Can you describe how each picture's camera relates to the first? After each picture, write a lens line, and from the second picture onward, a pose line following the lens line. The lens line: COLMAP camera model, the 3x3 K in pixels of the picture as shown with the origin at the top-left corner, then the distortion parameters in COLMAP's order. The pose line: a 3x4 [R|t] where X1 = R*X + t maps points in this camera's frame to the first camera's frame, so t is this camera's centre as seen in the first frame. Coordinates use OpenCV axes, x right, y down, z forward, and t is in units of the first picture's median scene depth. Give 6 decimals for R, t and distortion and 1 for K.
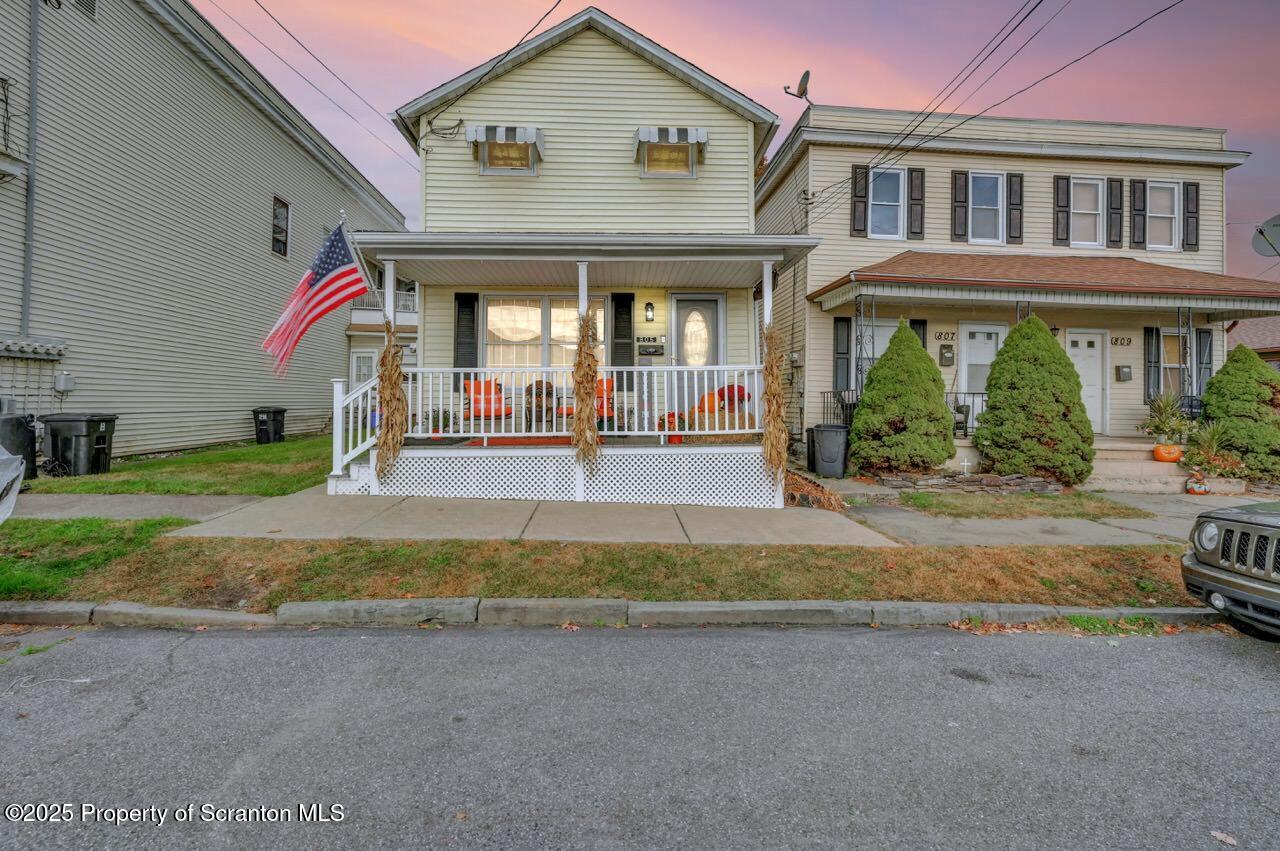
lens RADIAL K [[582.2, 0, 638.7], [0, 582.2, 410.4], [0, 0, 1]] dist [0.000943, 0.000267]
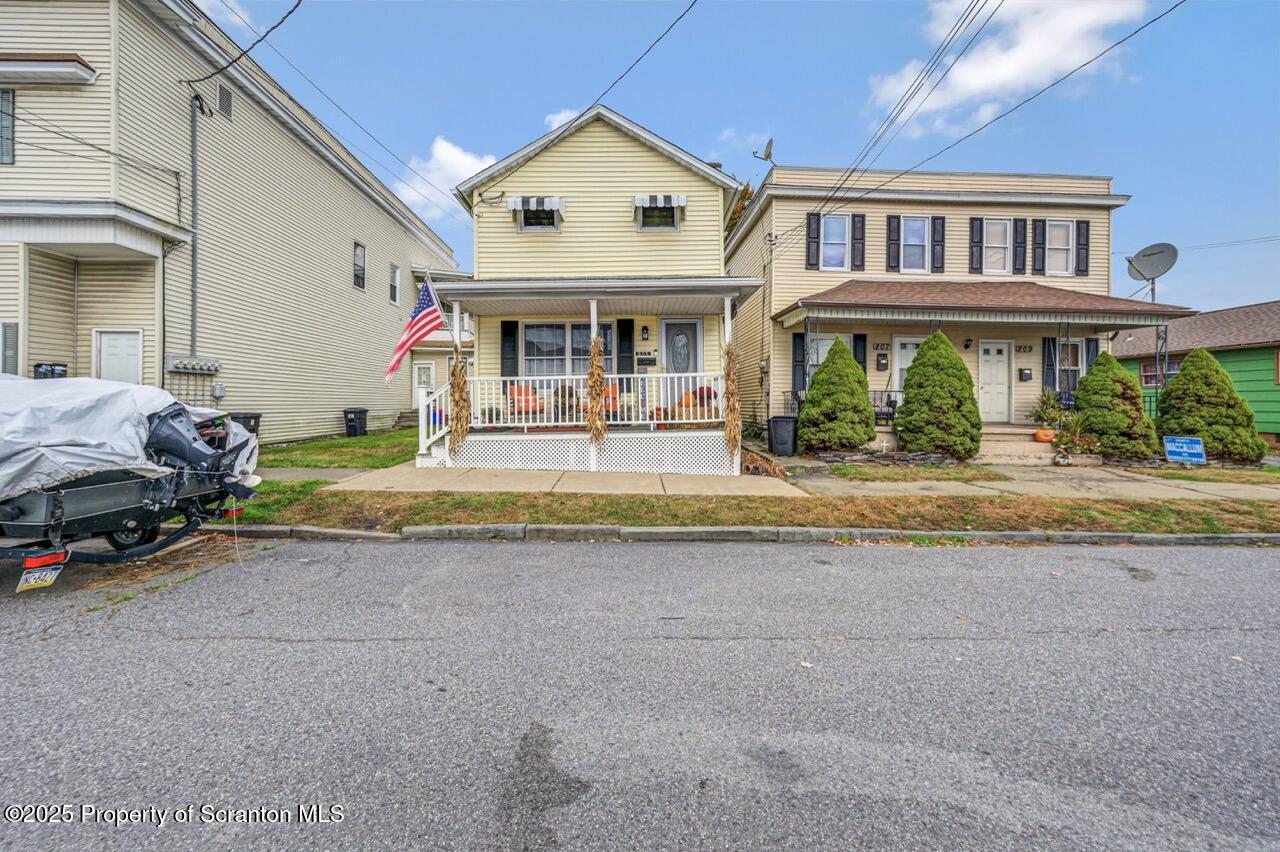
lens RADIAL K [[509.4, 0, 640.0], [0, 509.4, 426.0], [0, 0, 1]] dist [-0.002362, -0.000177]
pose [[0.999581, -0.008858, -0.027546, 0.039202], [0.009697, 0.999489, 0.030460, 0.009248], [0.027262, -0.030714, 0.999156, -0.187270]]
